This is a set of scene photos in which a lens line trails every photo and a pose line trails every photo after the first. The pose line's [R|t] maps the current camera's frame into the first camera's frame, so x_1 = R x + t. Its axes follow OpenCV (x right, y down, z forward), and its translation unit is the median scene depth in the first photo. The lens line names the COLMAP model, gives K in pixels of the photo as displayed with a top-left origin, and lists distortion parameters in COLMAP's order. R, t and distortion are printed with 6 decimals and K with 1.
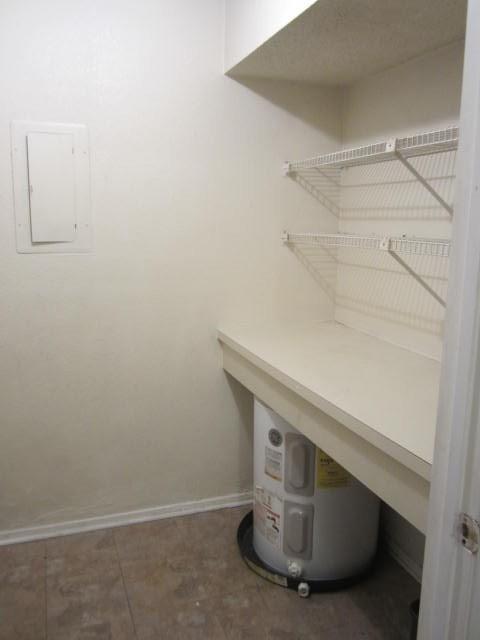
lens RADIAL K [[531.0, 0, 238.5], [0, 531.0, 316.8], [0, 0, 1]] dist [-0.029118, -0.004536]
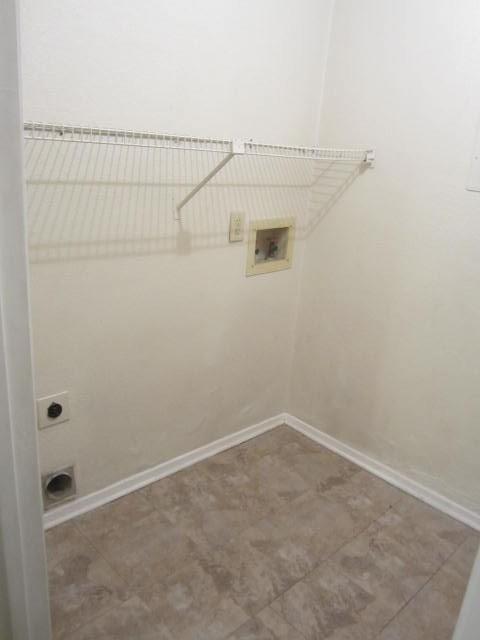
lens RADIAL K [[531.0, 0, 238.7], [0, 531.0, 324.8], [0, 0, 1]] dist [-0.029118, -0.004536]
pose [[0.401028, 0.317235, -0.859382, 0.267796], [-0.216667, 0.944353, 0.247495, -0.044989], [0.890074, 0.086948, 0.447446, 0.293099]]
